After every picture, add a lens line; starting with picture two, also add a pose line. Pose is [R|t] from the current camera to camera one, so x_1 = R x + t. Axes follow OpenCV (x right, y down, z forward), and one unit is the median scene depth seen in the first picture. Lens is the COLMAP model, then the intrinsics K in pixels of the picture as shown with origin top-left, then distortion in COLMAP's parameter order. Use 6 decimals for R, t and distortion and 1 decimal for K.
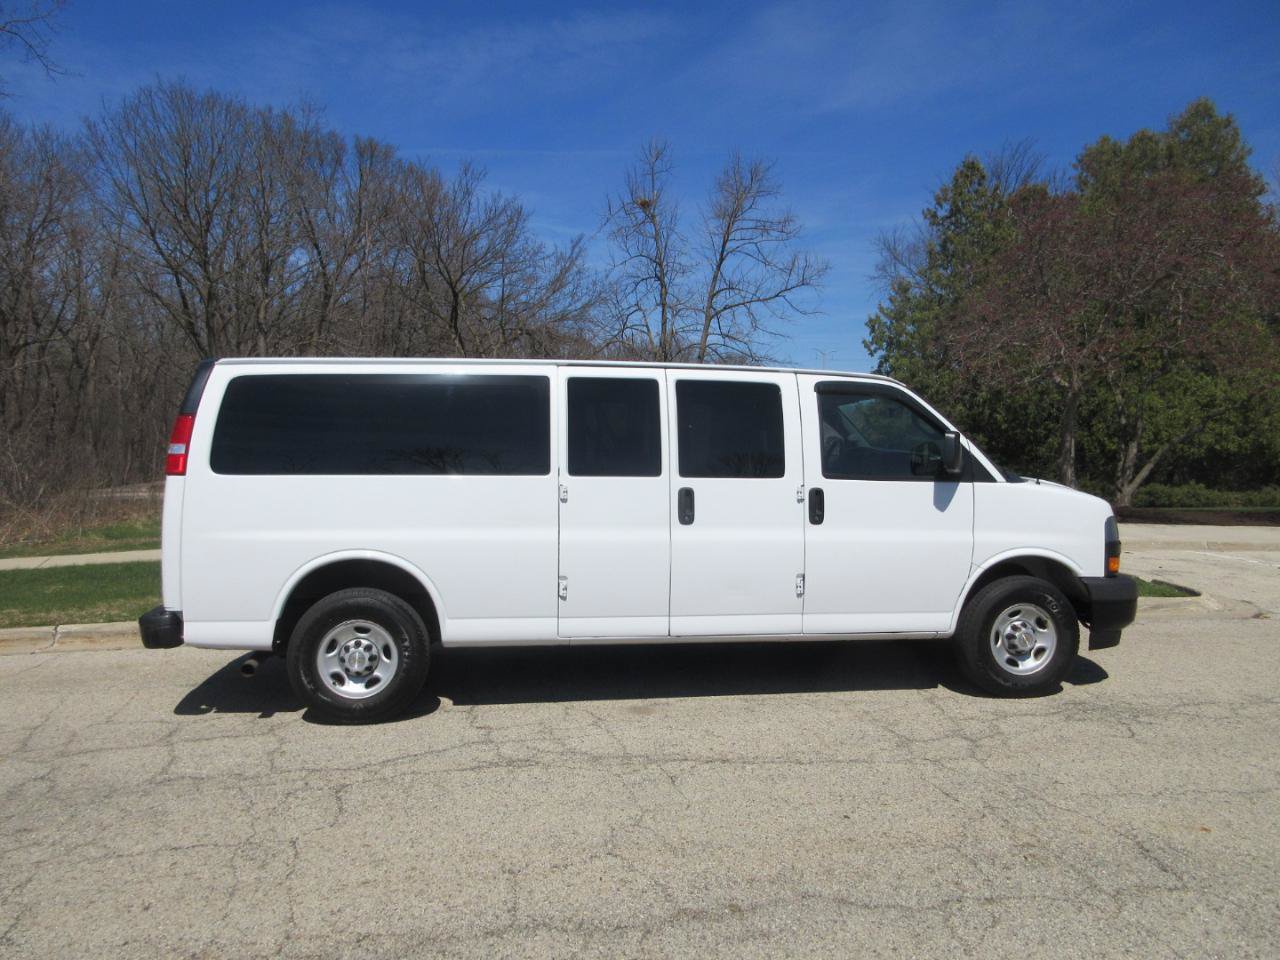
lens RADIAL K [[970.1, 0, 638.3], [0, 970.1, 480.7], [0, 0, 1]] dist [-0.000710, 0.012316]
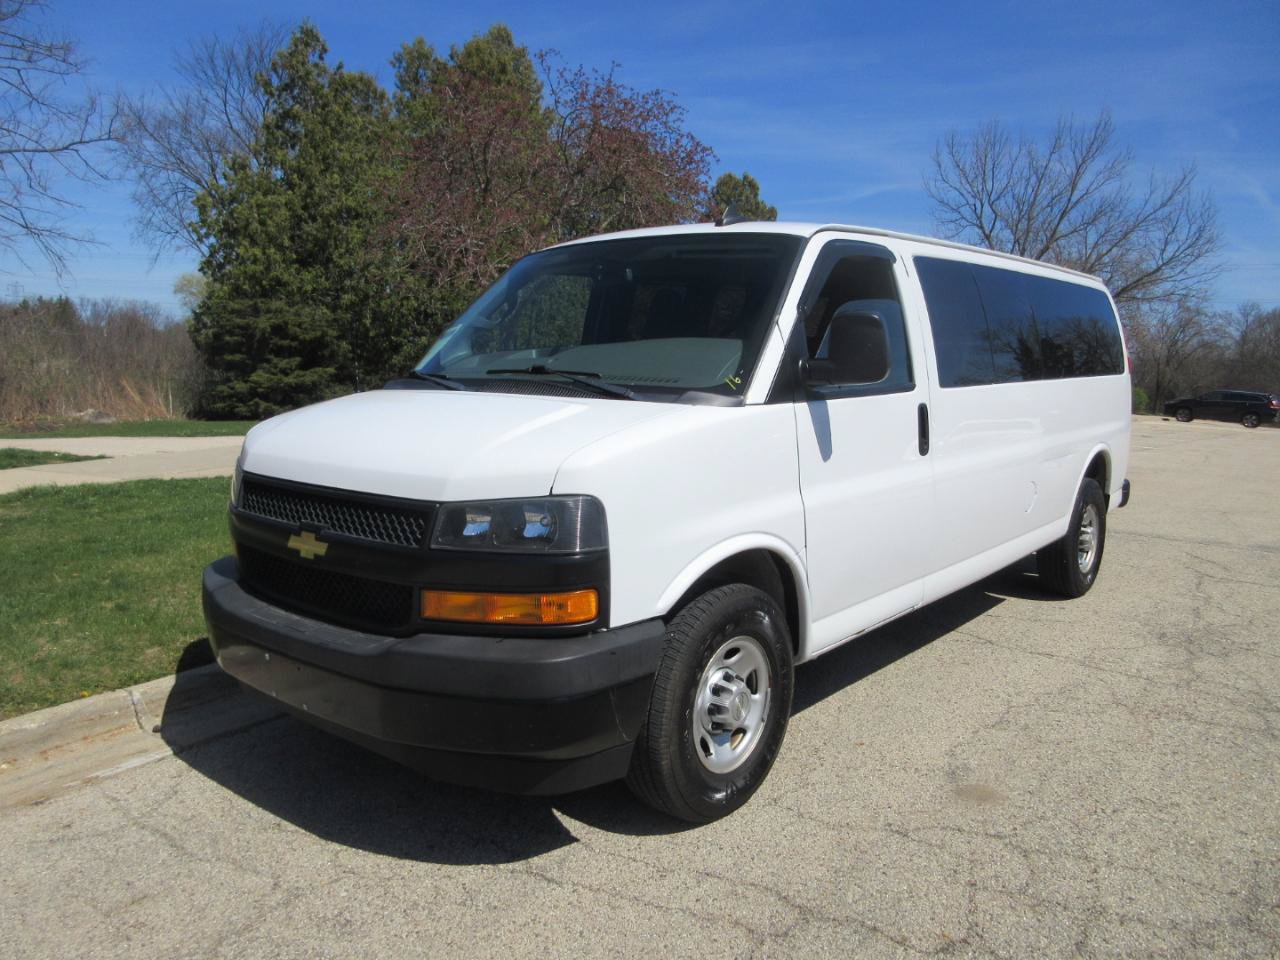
lens RADIAL K [[970.1, 0, 643.1], [0, 970.1, 472.4], [0, 0, 1]] dist [-0.000710, 0.012316]
pose [[0.693505, -0.073325, 0.716711, -0.523275], [0.013829, 0.995979, 0.088515, -0.008481], [-0.720319, -0.051474, 0.691730, 0.733807]]
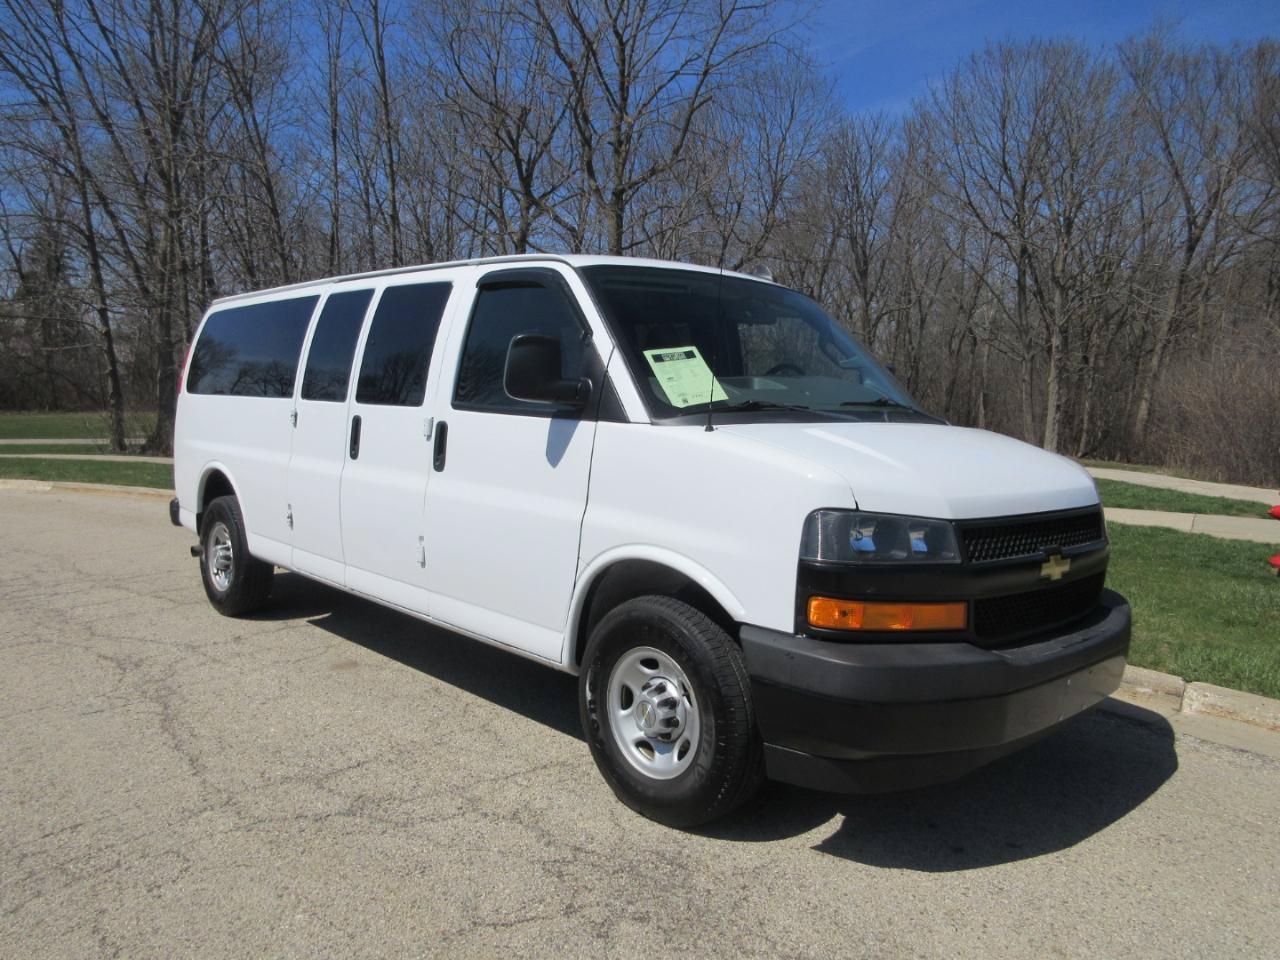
lens RADIAL K [[970.1, 0, 644.6], [0, 970.1, 469.7], [0, 0, 1]] dist [-0.000710, 0.012316]
pose [[0.573000, 0.067378, -0.816781, 0.845102], [-0.057320, 0.997469, 0.042071, 0.004561], [0.817548, 0.022711, 0.575412, 0.693373]]
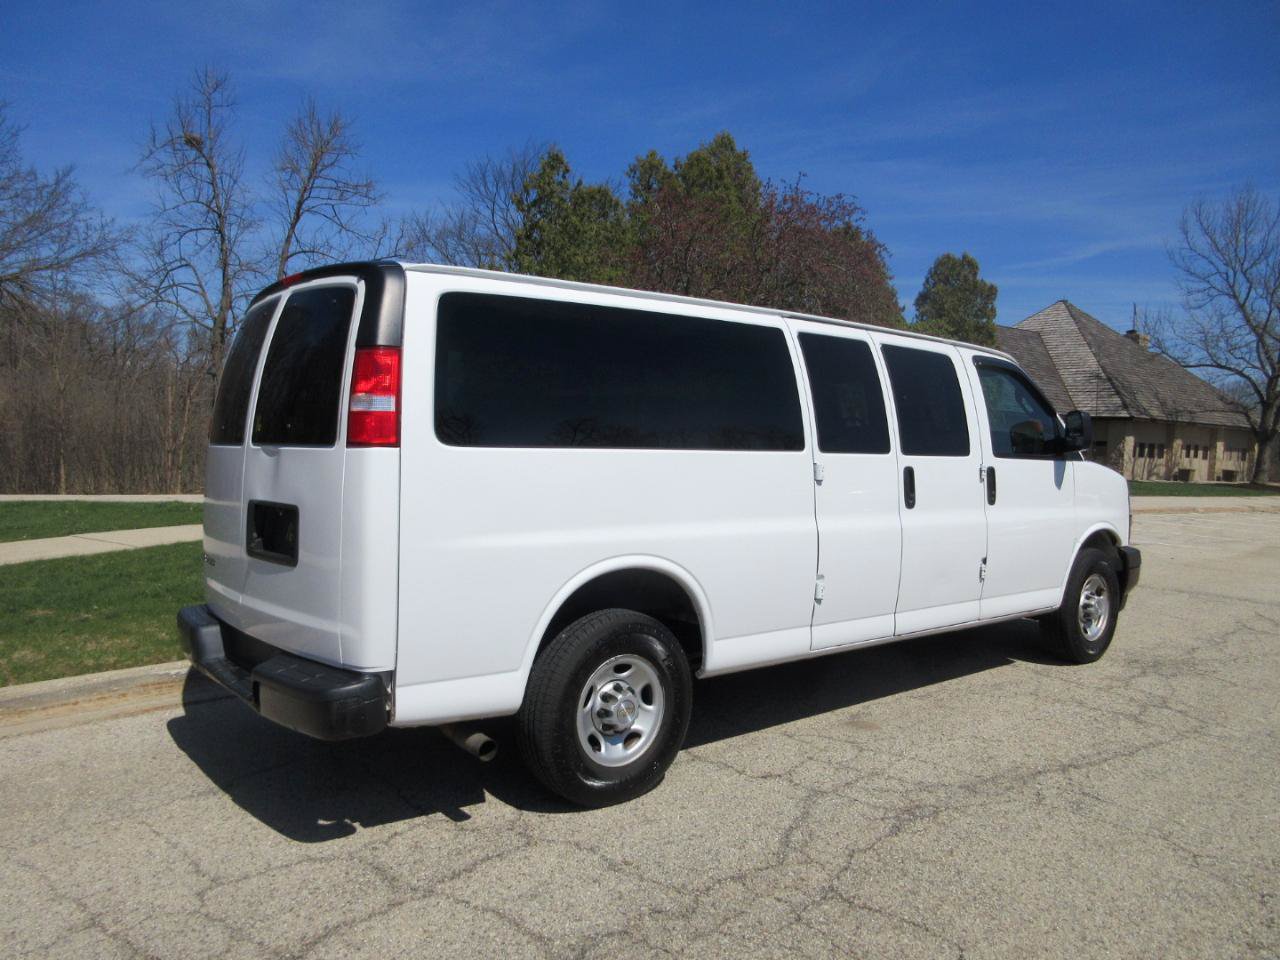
lens RADIAL K [[970.1, 0, 641.1], [0, 970.1, 477.7], [0, 0, 1]] dist [-0.000710, 0.012316]
pose [[0.851157, -0.012187, 0.524770, -0.596502], [0.005970, 0.999891, 0.013537, 0.004000], [-0.524877, -0.008389, 0.851136, 0.361851]]
